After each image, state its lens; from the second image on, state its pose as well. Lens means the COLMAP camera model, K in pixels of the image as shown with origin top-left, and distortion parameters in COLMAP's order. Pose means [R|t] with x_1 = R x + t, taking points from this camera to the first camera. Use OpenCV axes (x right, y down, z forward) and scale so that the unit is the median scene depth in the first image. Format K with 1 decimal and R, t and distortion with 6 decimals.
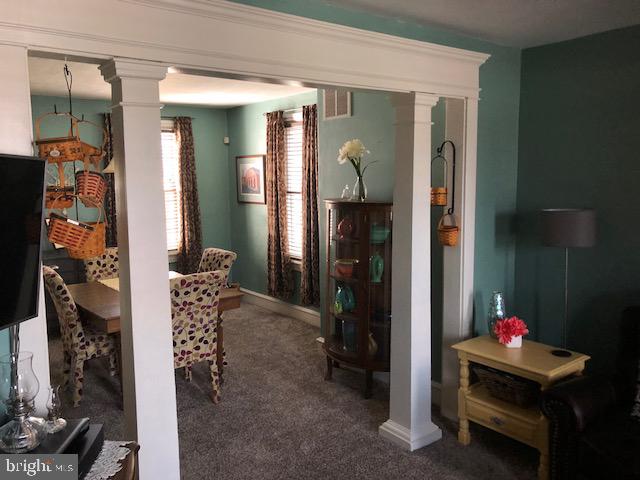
lens RADIAL K [[536.5, 0, 332.4], [0, 536.5, 229.3], [0, 0, 1]] dist [0.030452, -0.023840]
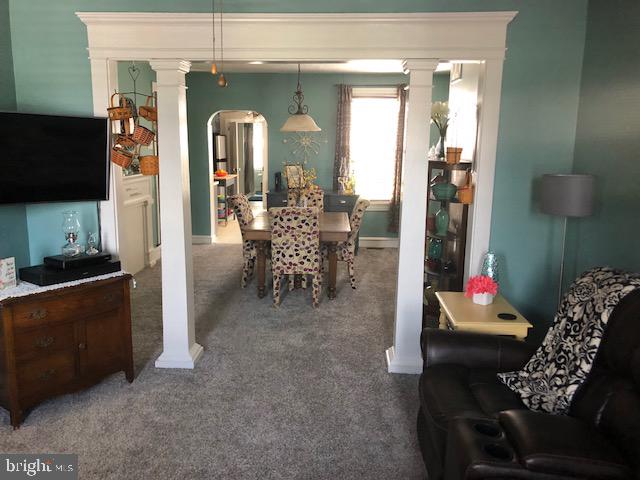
lens RADIAL K [[536.5, 0, 315.6], [0, 536.5, 241.2], [0, 0, 1]] dist [0.030452, -0.023840]
pose [[0.746390, 0.147195, -0.649027, 0.649398], [-0.091870, 0.988686, 0.118576, 0.003822], [0.659137, -0.028877, 0.751468, 0.014041]]
